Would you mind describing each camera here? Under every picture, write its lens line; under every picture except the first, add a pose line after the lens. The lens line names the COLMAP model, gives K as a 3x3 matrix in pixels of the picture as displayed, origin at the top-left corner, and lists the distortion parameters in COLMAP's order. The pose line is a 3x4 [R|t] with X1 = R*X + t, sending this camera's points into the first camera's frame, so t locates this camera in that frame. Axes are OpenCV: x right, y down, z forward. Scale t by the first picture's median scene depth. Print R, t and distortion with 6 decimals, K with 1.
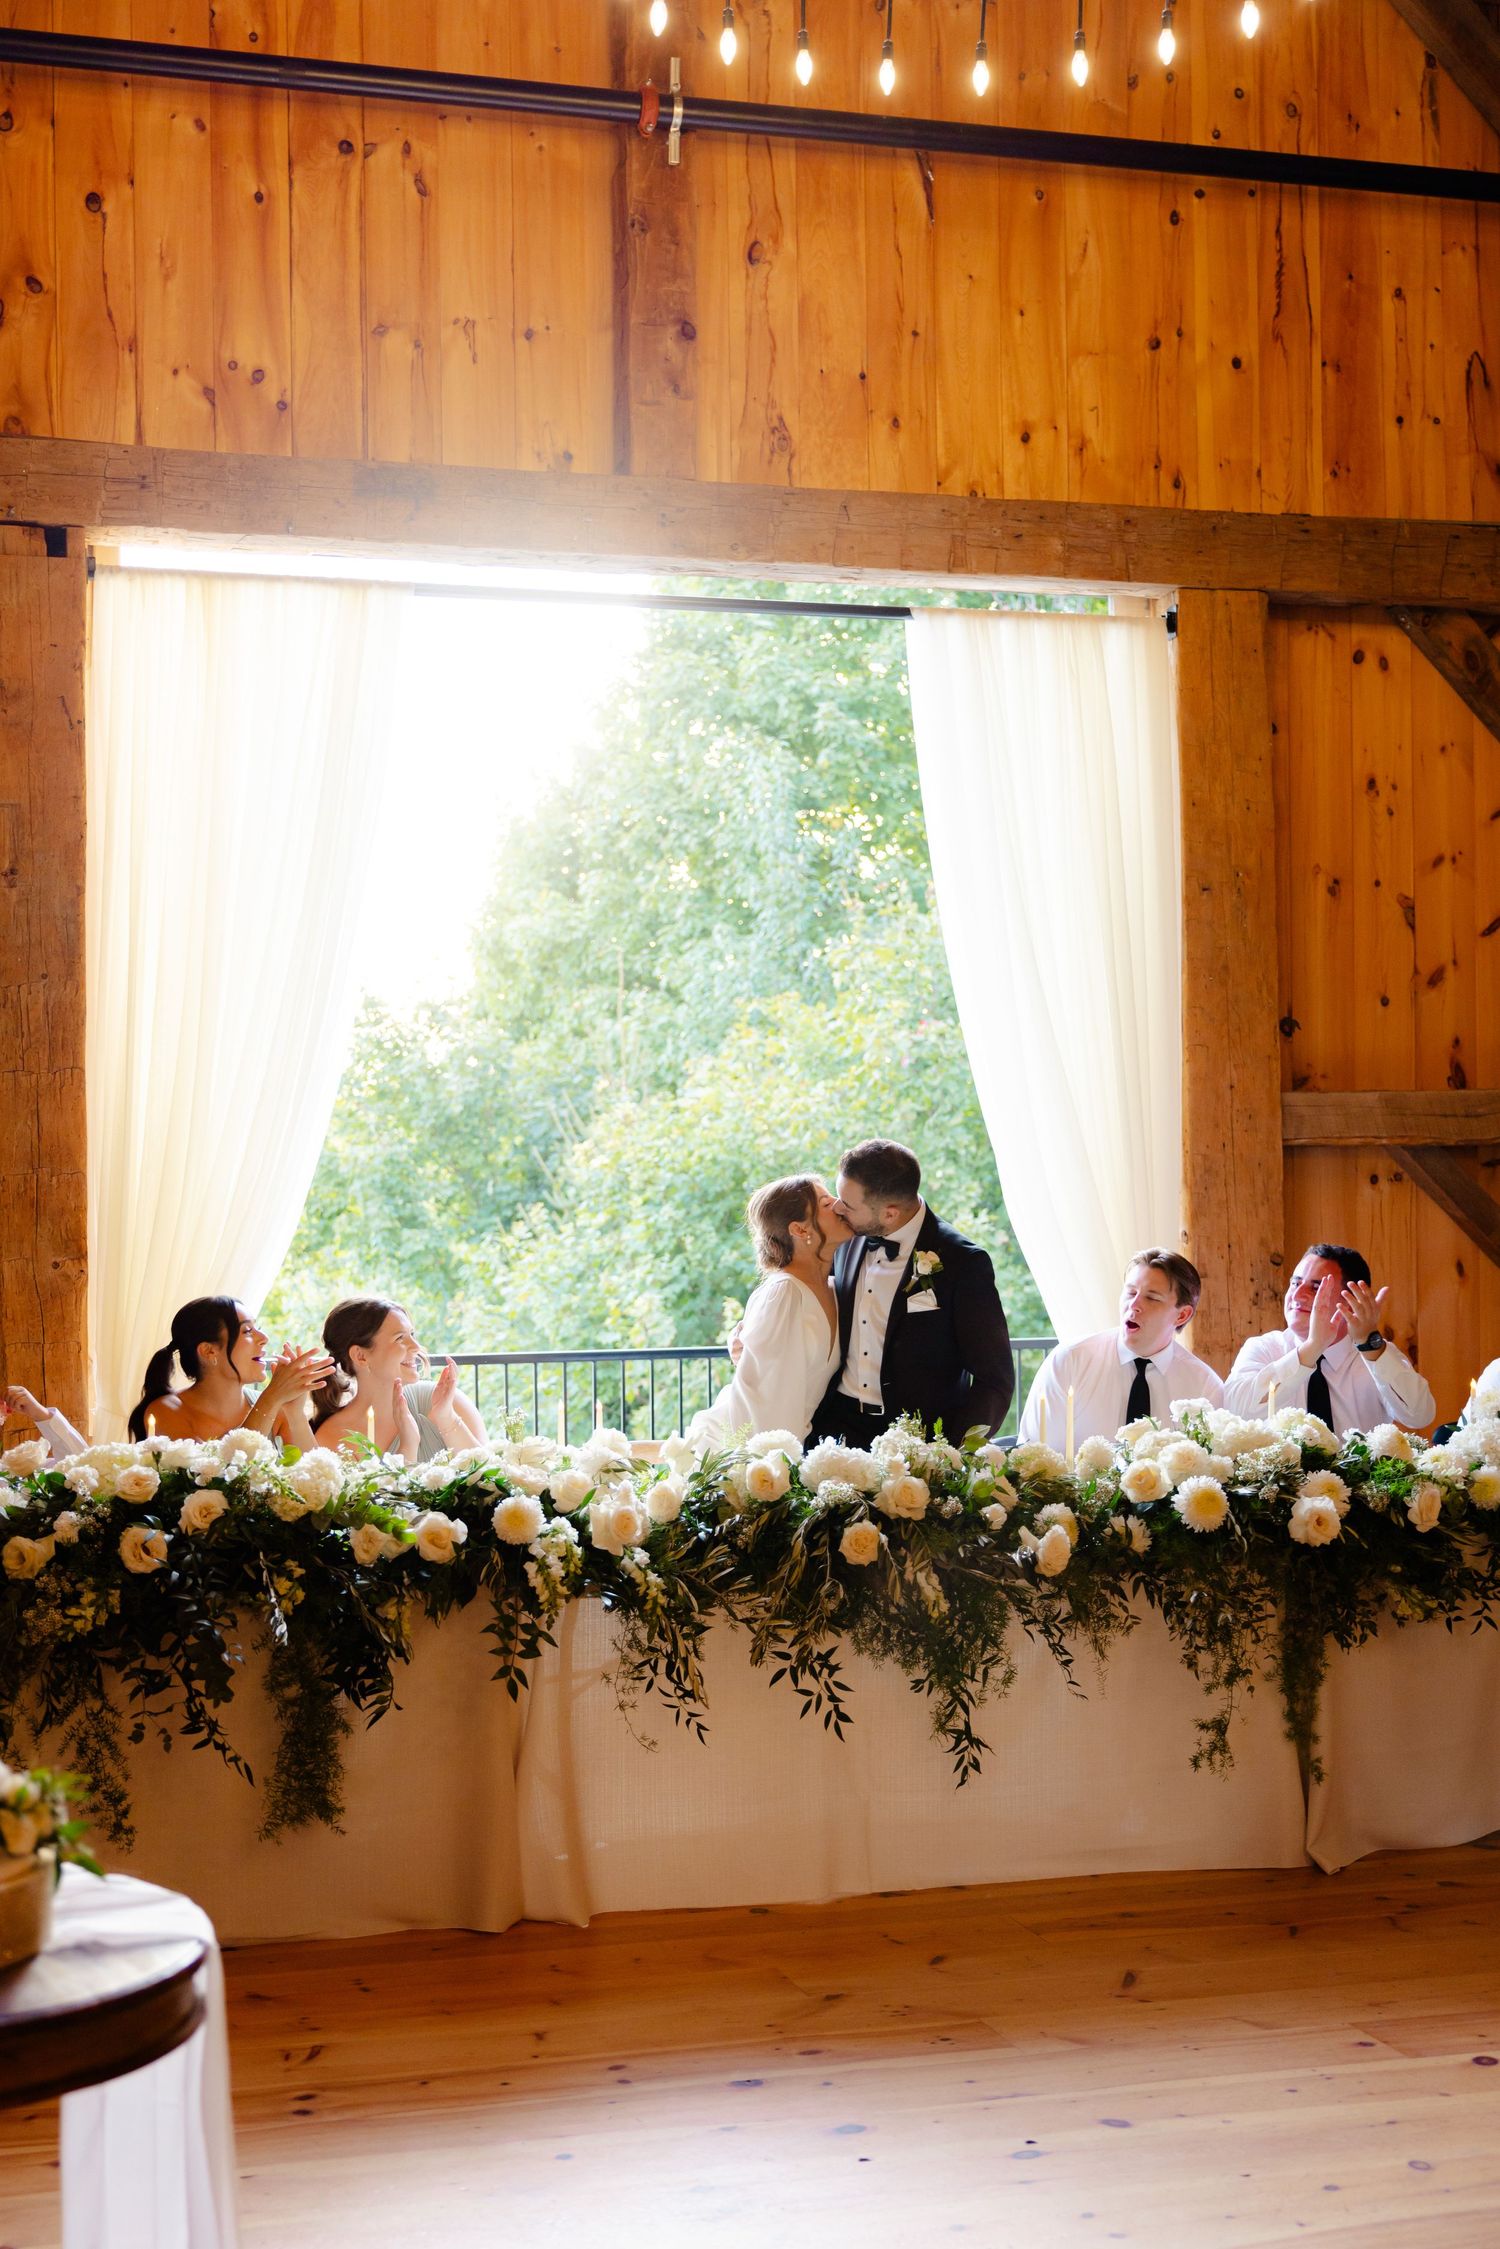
lens RADIAL K [[2589.2, 0, 751.1], [0, 2589.2, 1204.3], [0, 0, 1]] dist [0.003711, 0.032935]
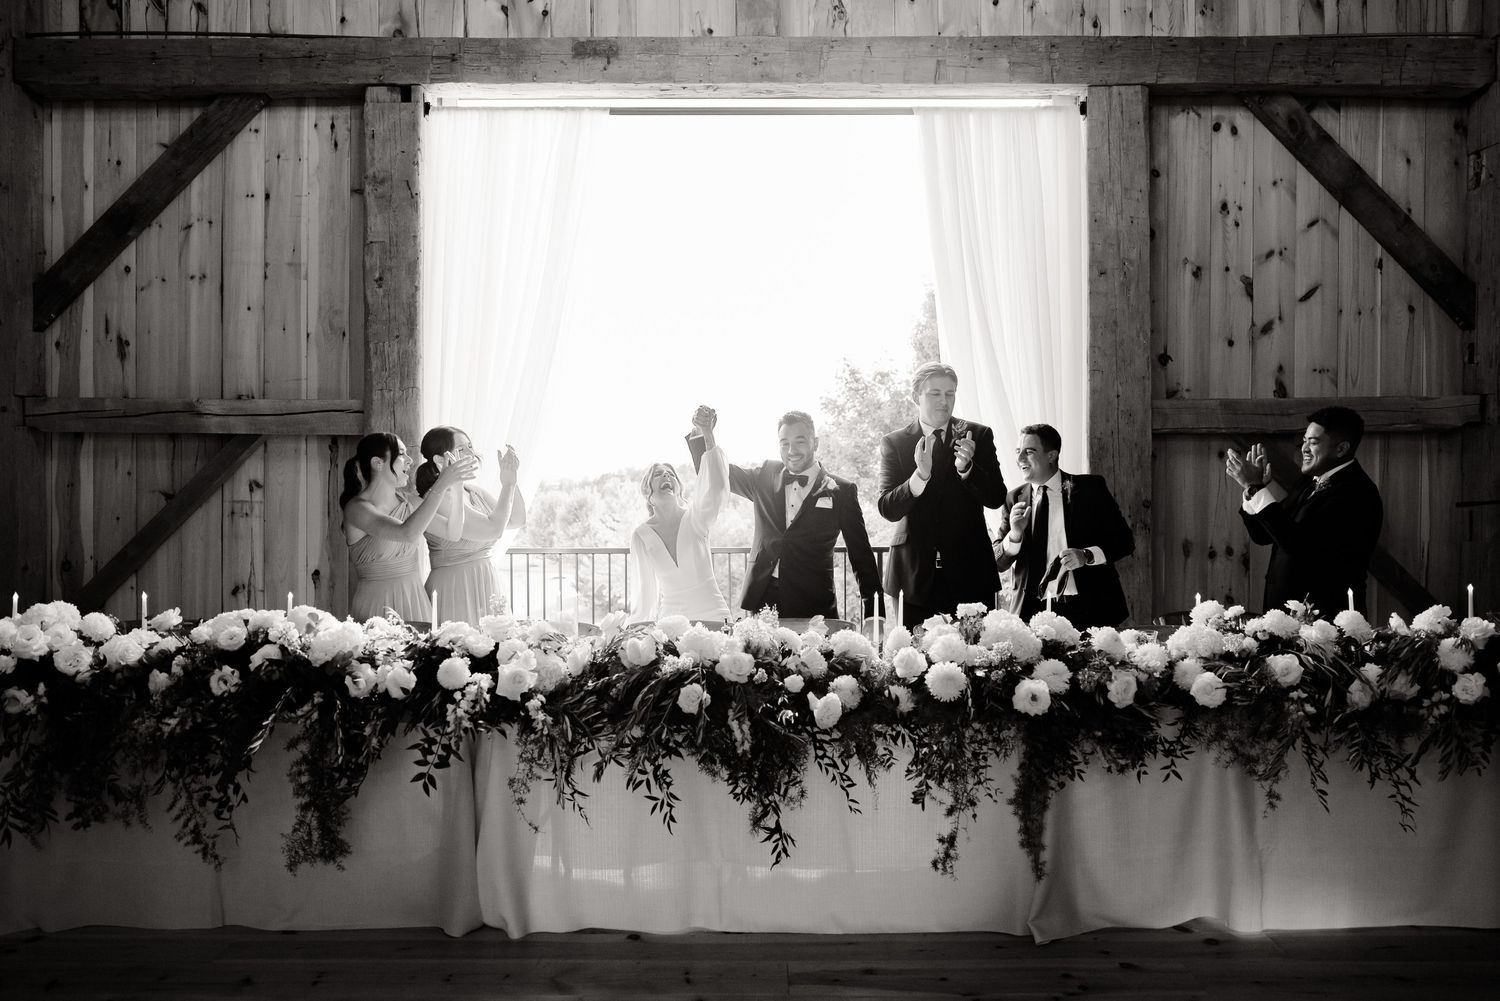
lens RADIAL K [[1177.2, 0, 749.0], [0, 1177.2, 500.9], [0, 0, 1]] dist [-0.018972, 0.017506]
pose [[0.966703, 0.015910, -0.255407, 0.174448], [-0.008471, 0.999508, 0.030201, -0.000619], [0.255762, -0.027032, 0.966362, 0.269212]]
